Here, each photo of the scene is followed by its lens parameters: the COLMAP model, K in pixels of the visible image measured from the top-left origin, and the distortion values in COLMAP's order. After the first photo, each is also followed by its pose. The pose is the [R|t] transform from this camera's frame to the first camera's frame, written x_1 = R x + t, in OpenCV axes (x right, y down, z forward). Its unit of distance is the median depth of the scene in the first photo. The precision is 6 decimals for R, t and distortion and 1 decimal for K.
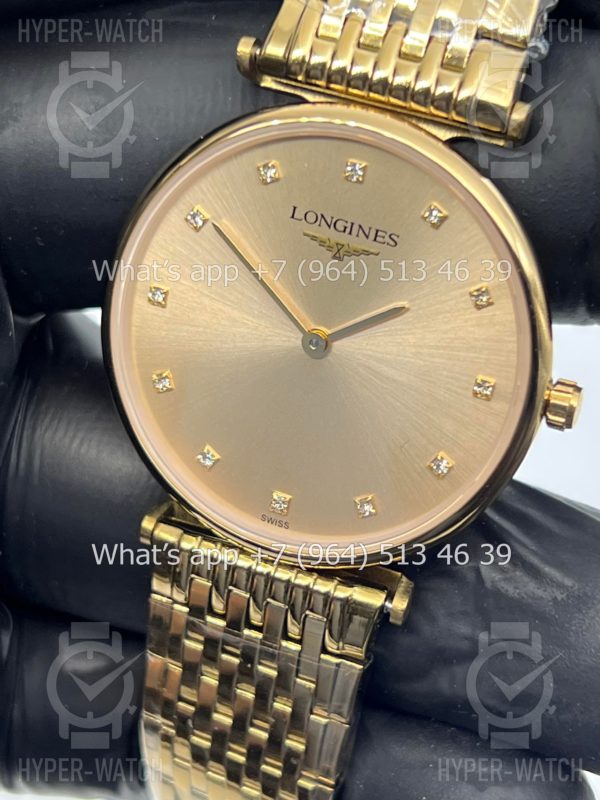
lens RADIAL K [[1826.3, 0, 300.0], [0, 1826.3, 400.0], [0, 0, 1]] dist [0.320319, -0.226114]
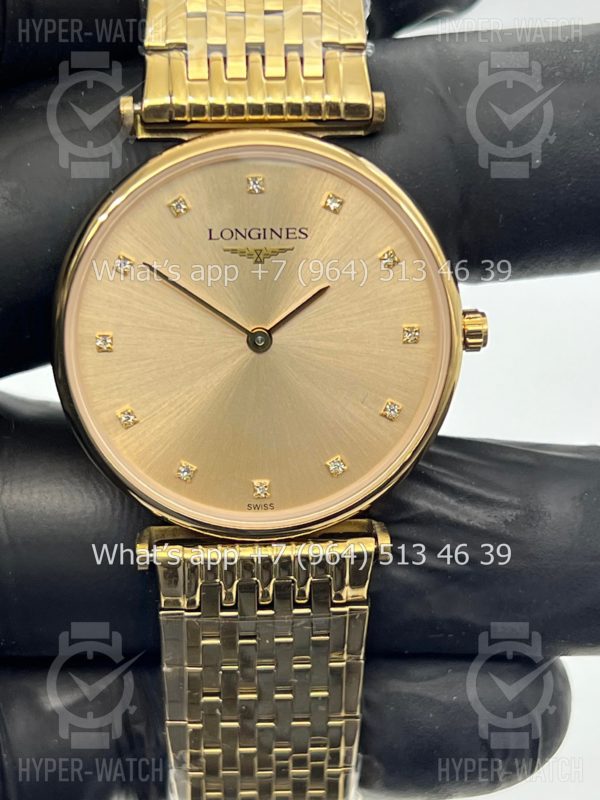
lens RADIAL K [[1826.3, 0, 300.0], [0, 1826.3, 400.0], [0, 0, 1]] dist [0.320319, -0.226114]
pose [[0.896272, -0.281649, 0.342593, -0.371670], [0.303595, 0.952738, -0.010992, 0.024681], [-0.323306, 0.113861, 0.939420, -0.071958]]
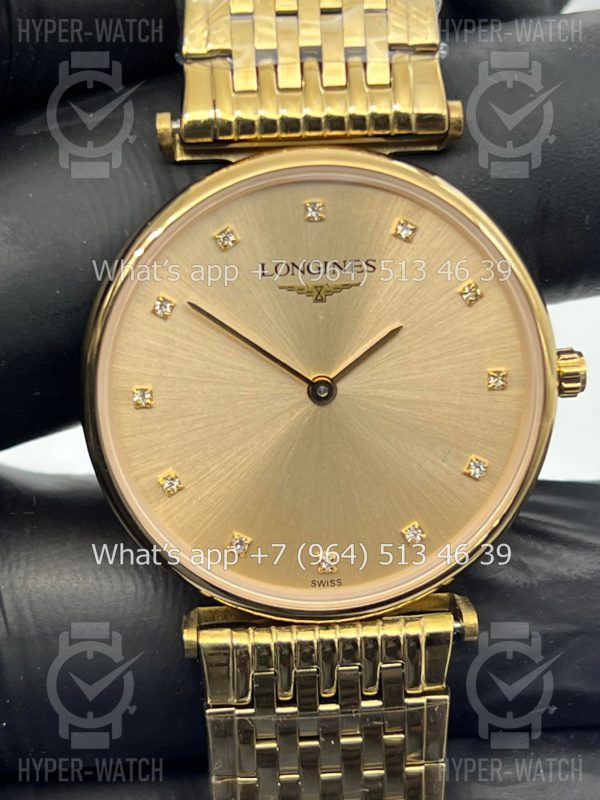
lens RADIAL K [[1826.3, 0, 300.0], [0, 1826.3, 400.0], [0, 0, 1]] dist [0.320319, -0.226114]
pose [[0.891324, -0.298570, 0.341170, -0.340422], [0.324126, 0.945822, -0.019073, -0.011550], [-0.316991, 0.127582, 0.939808, 0.084491]]
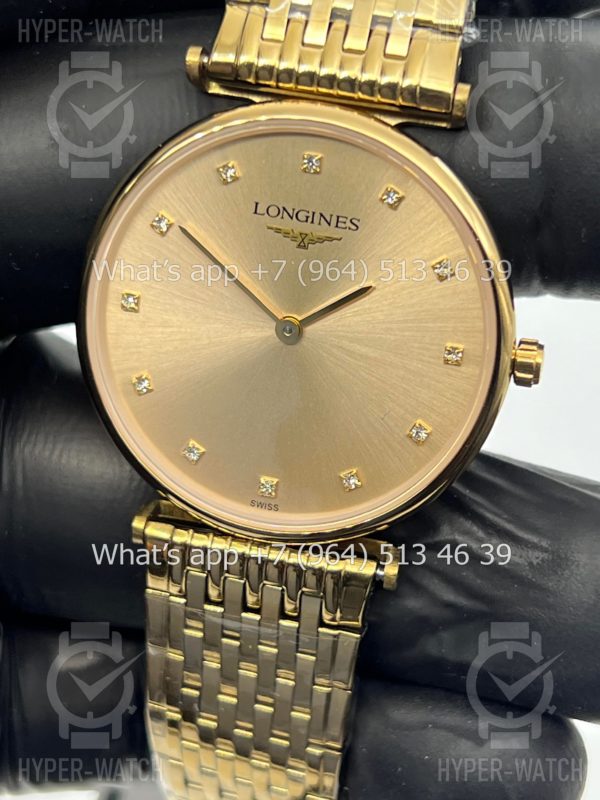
lens RADIAL K [[1826.3, 0, 300.0], [0, 1826.3, 400.0], [0, 0, 1]] dist [0.320319, -0.226114]
pose [[0.989421, -0.104605, 0.100514, -0.095816], [0.107071, 0.994061, -0.019440, 0.030236], [-0.097884, 0.029996, 0.994746, -0.045280]]
